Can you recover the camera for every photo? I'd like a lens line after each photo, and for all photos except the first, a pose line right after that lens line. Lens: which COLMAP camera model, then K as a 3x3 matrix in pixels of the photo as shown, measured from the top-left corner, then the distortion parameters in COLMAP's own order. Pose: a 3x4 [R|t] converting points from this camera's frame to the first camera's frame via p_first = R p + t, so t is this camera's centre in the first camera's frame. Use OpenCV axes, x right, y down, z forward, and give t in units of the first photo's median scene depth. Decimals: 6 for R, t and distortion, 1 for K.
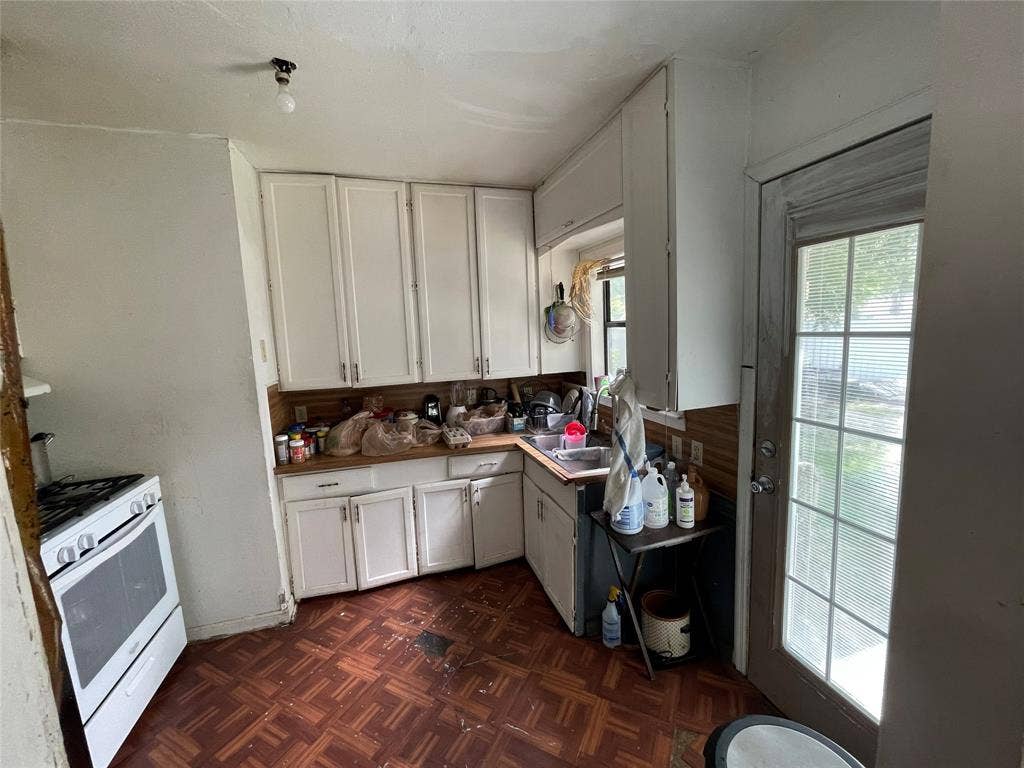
lens RADIAL K [[420.4, 0, 509.1], [0, 420.4, 382.8], [0, 0, 1]] dist [-0.001181, 0.000300]
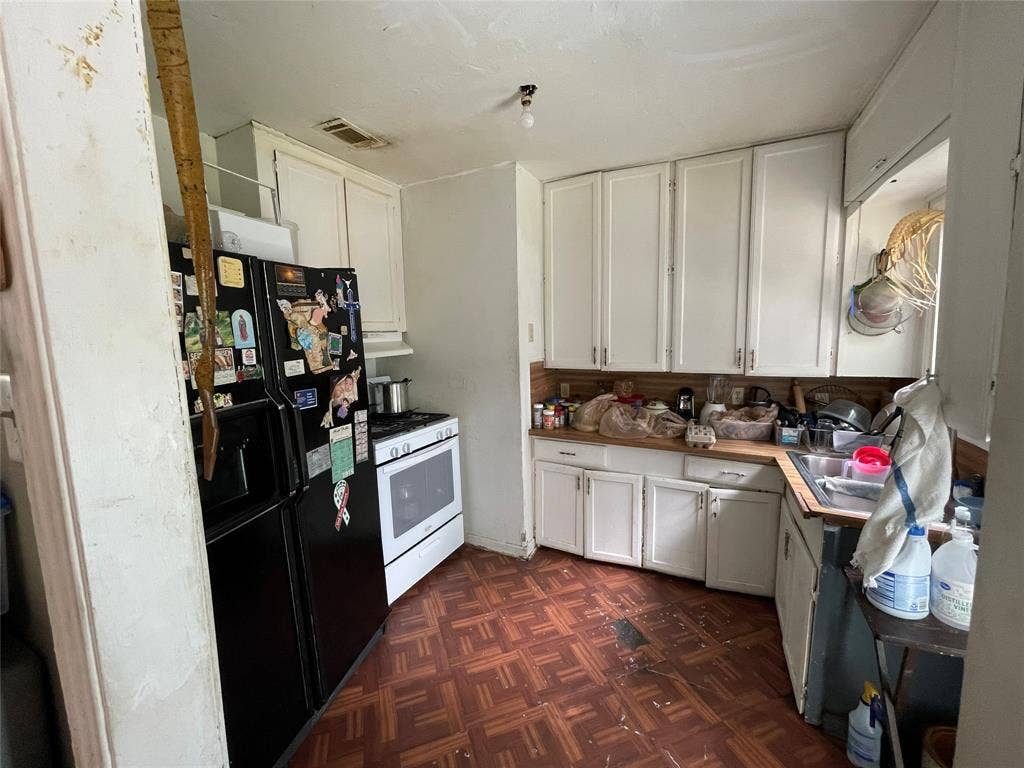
lens RADIAL K [[420.4, 0, 509.1], [0, 420.4, 382.8], [0, 0, 1]] dist [-0.001181, 0.000300]
pose [[0.729455, 0.105926, -0.675778, 0.187813], [-0.099039, 0.993882, 0.048882, 0.014556], [0.676821, 0.031271, 0.735483, 0.060500]]
